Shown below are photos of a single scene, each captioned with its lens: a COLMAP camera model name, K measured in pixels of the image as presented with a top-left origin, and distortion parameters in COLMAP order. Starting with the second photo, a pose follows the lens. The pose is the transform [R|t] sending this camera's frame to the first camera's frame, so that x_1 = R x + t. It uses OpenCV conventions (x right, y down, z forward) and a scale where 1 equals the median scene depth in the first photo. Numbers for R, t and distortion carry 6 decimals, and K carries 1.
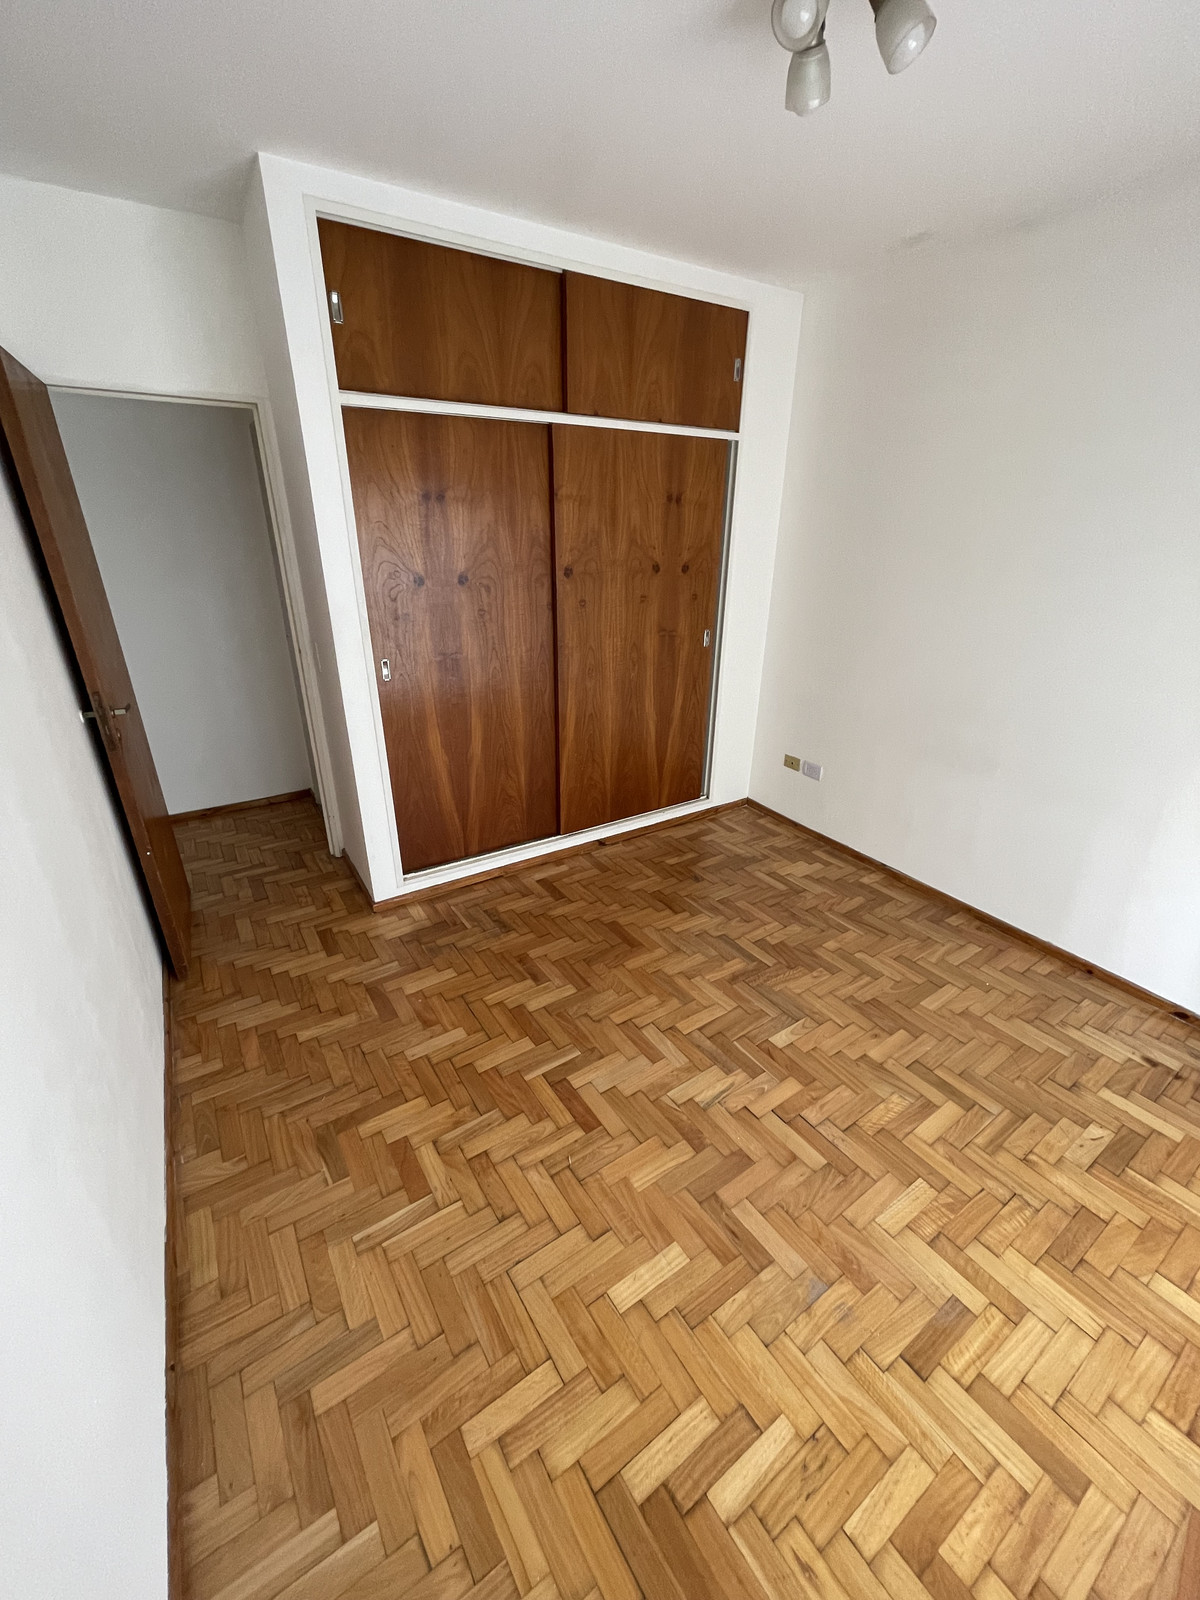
lens RADIAL K [[648.9, 0, 594.1], [0, 648.9, 801.3], [0, 0, 1]] dist [-0.003345, 0.000640]
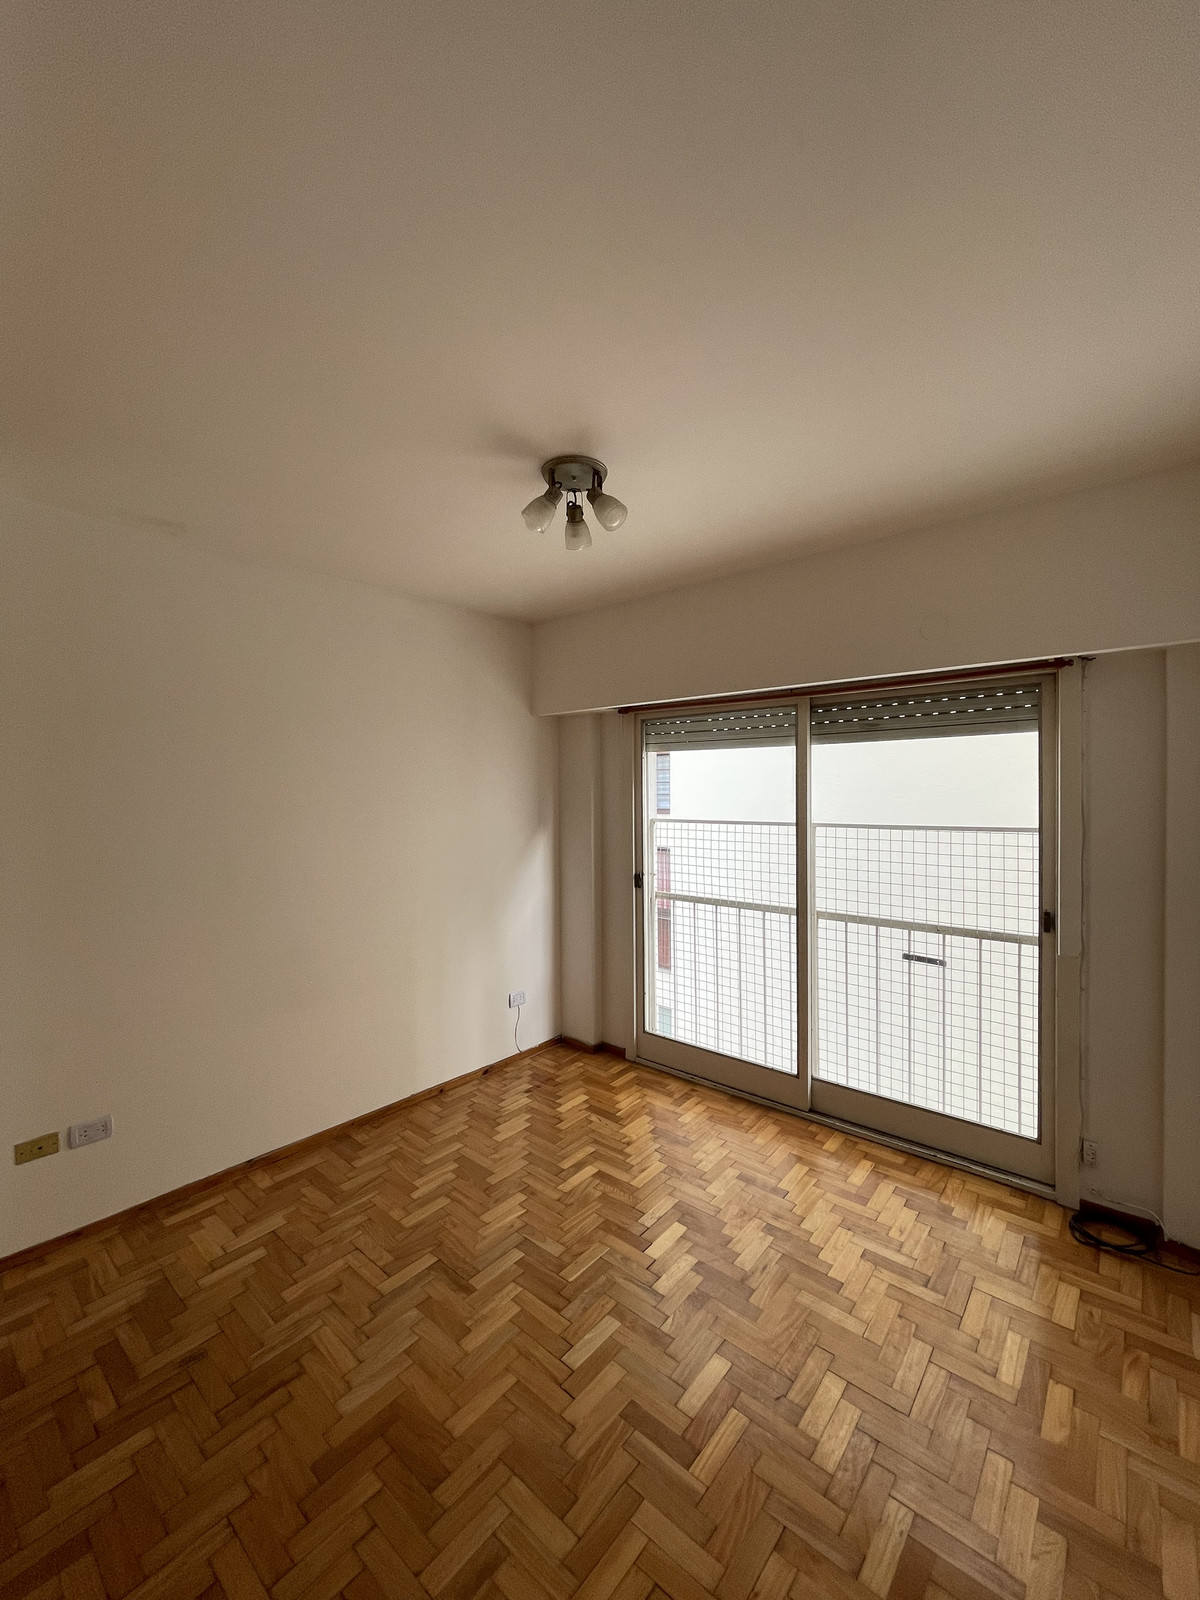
lens RADIAL K [[648.9, 0, 615.5], [0, 648.9, 791.8], [0, 0, 1]] dist [-0.003345, 0.000640]
pose [[-0.294969, -0.005471, 0.955491, -0.547289], [0.385913, 0.914113, 0.124369, -0.291977], [-0.874108, 0.405422, -0.267524, 0.699809]]
